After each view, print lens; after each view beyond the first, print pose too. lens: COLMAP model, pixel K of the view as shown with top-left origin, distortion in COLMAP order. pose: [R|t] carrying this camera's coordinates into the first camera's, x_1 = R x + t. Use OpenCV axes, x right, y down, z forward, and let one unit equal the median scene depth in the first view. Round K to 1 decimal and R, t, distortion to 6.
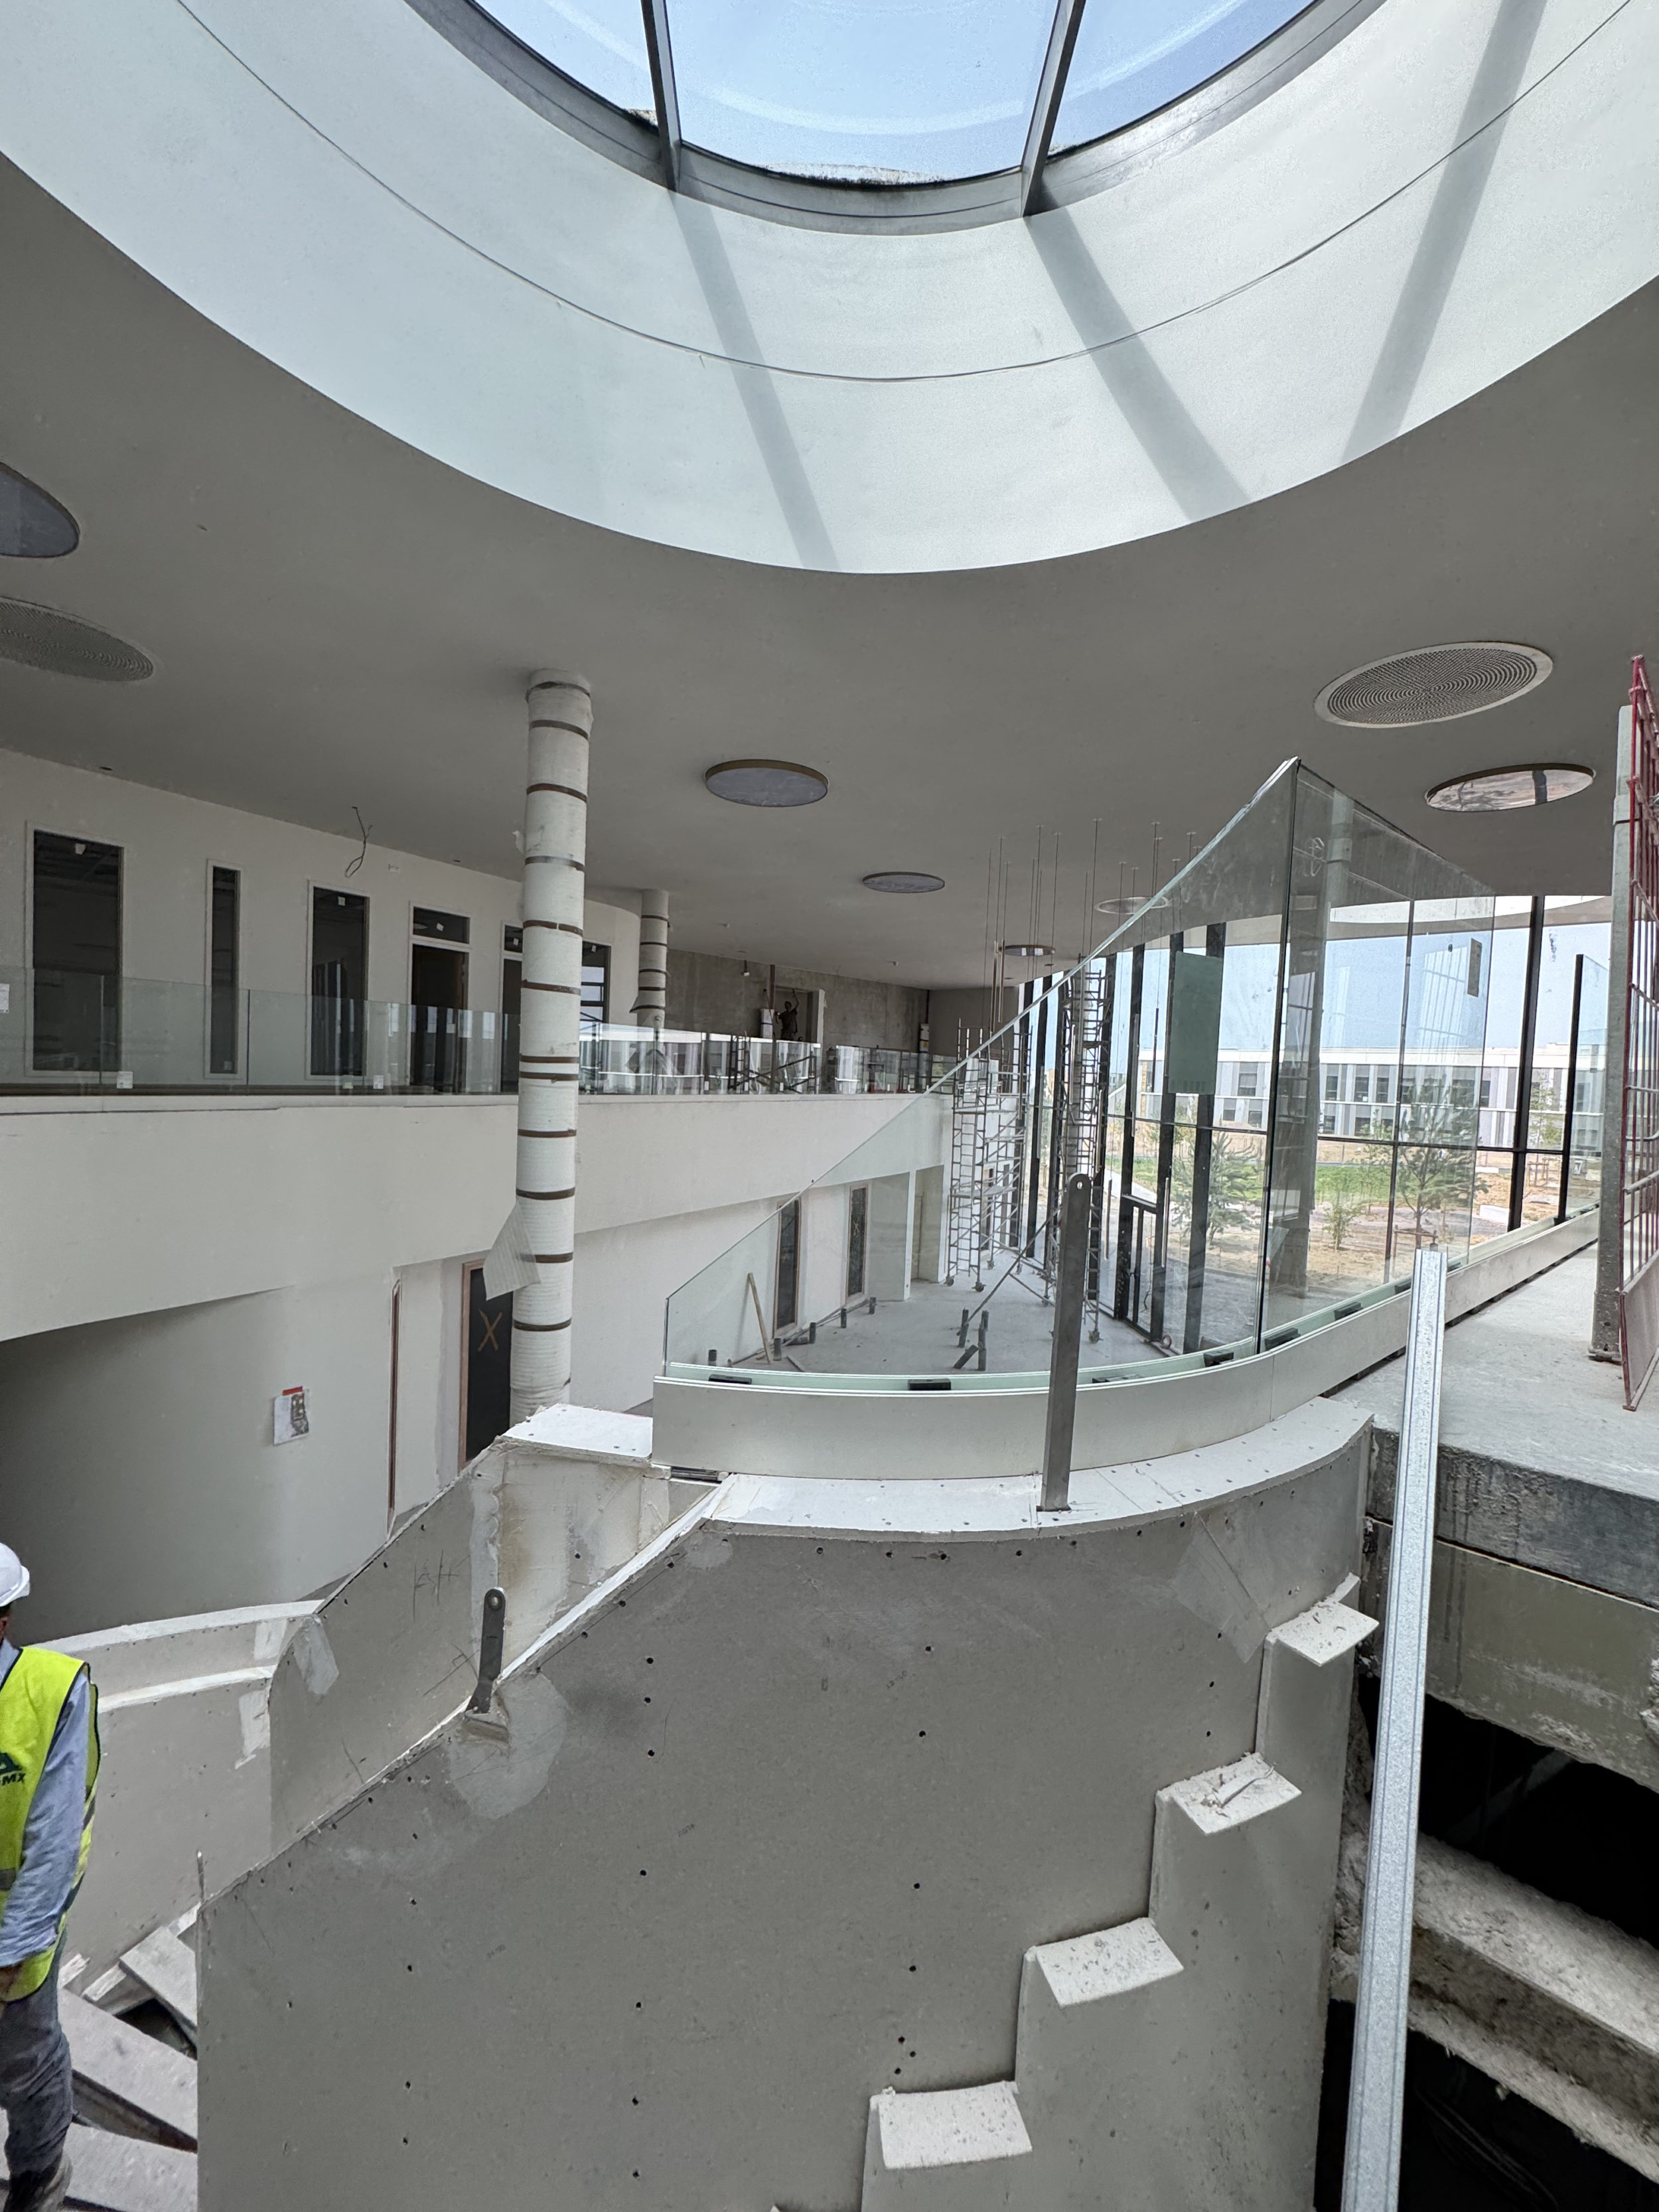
lens RADIAL K [[871.8, 0, 828.1], [0, 871.8, 1079.0], [0, 0, 1]] dist [0.018762, -0.005842]
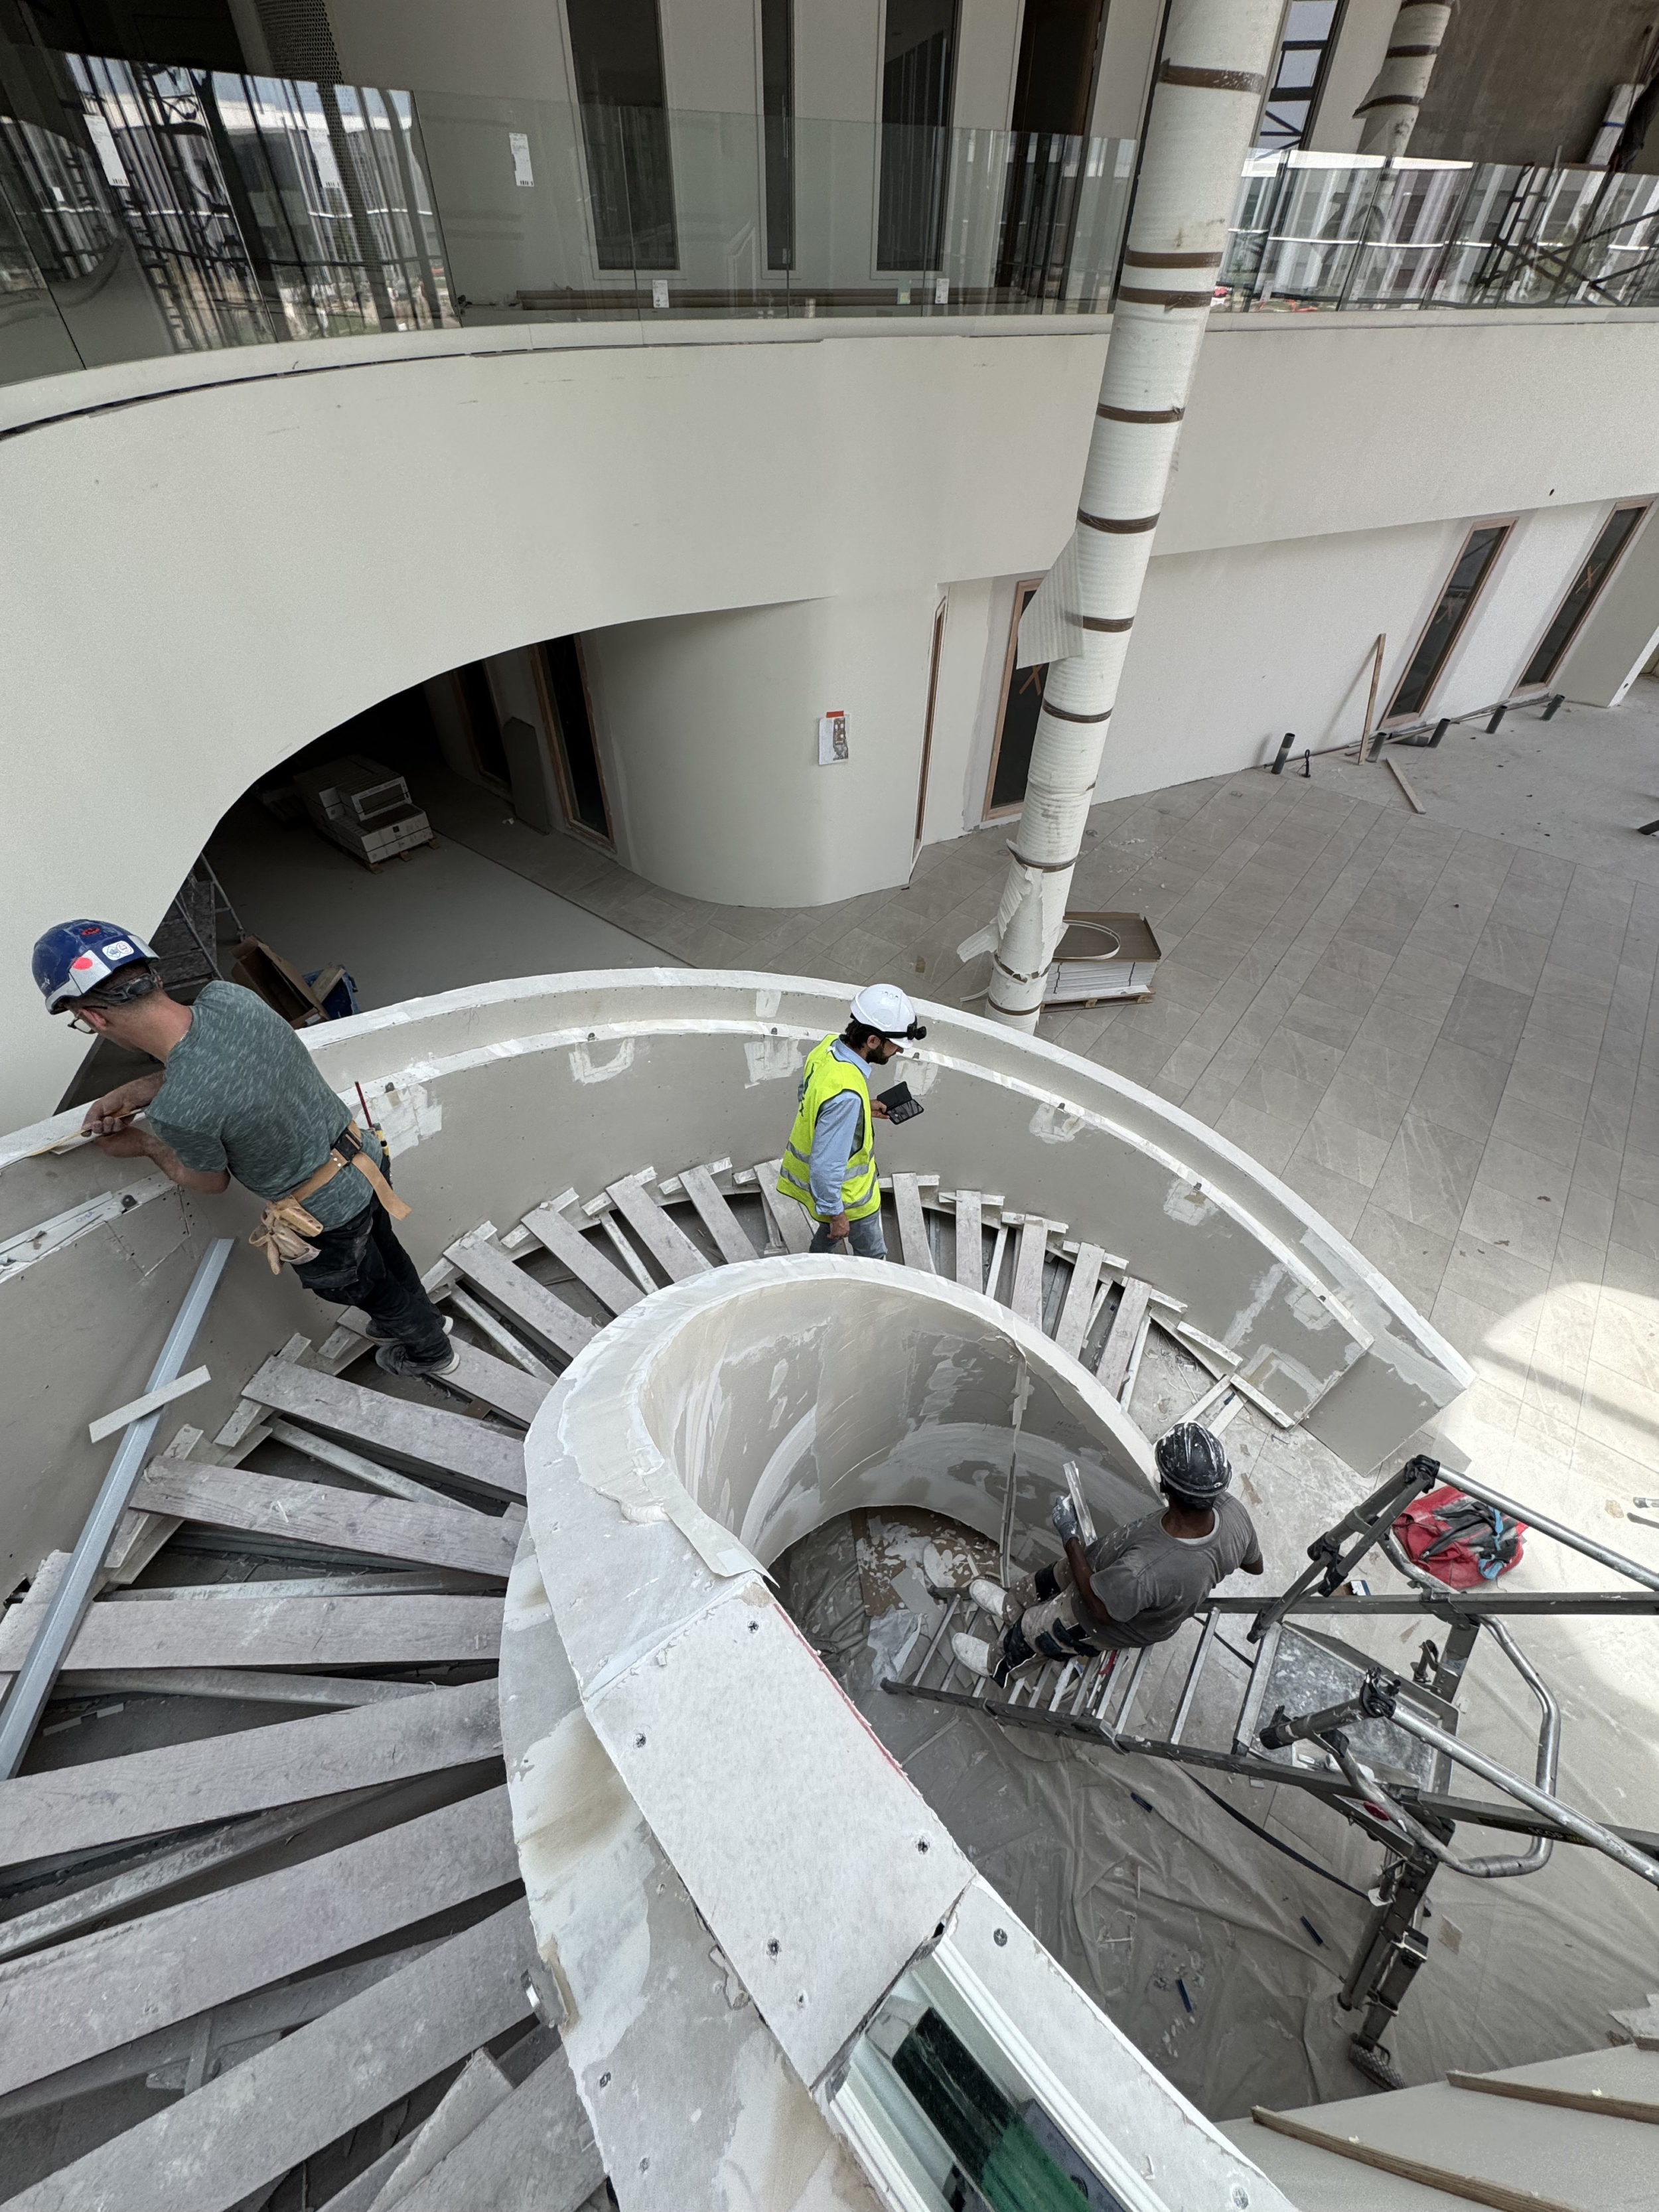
lens RADIAL K [[871.8, 0, 828.1], [0, 871.8, 1079.0], [0, 0, 1]] dist [0.018762, -0.005842]
pose [[0.820950, 0.388850, -0.418136, -0.026350], [0.003027, 0.729312, 0.684174, -0.018943], [0.570992, -0.562939, 0.597552, 0.121108]]
